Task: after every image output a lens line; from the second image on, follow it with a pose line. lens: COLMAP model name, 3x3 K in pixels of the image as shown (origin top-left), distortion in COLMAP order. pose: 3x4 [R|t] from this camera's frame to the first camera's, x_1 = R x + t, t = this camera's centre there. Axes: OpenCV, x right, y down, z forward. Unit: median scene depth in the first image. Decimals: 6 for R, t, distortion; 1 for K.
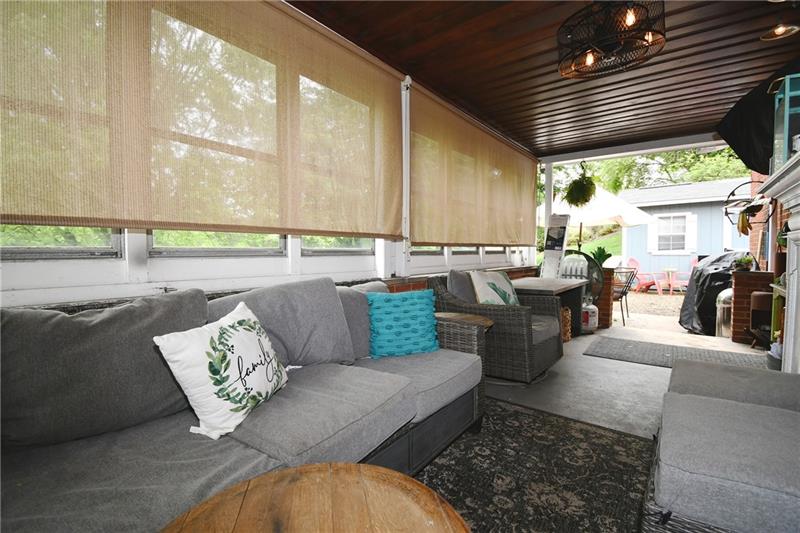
lens RADIAL K [[367.3, 0, 396.2], [0, 367.3, 258.8], [0, 0, 1]] dist [0.011090, -0.002290]
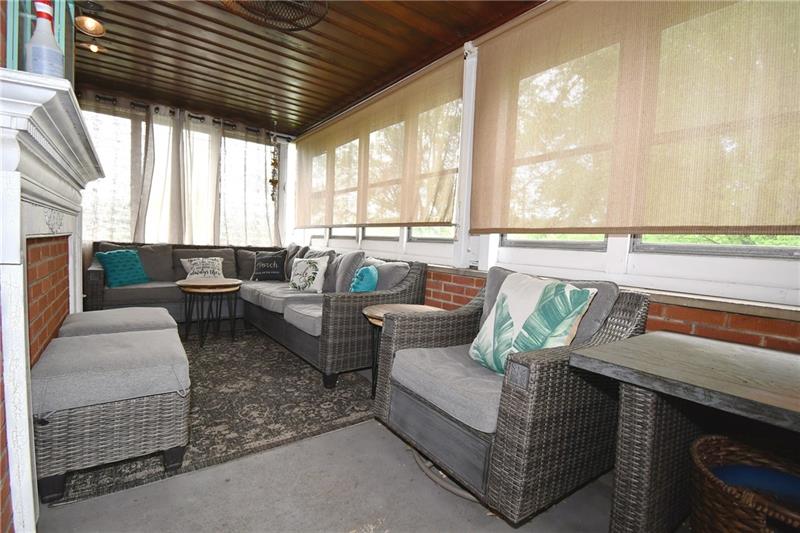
lens RADIAL K [[367.3, 0, 395.9], [0, 367.3, 269.9], [0, 0, 1]] dist [0.011090, -0.002290]
pose [[-0.271495, 0.043291, -0.961466, 1.330044], [-0.080851, 0.994431, 0.067605, 0.006789], [0.959038, 0.096090, -0.266483, 1.563583]]
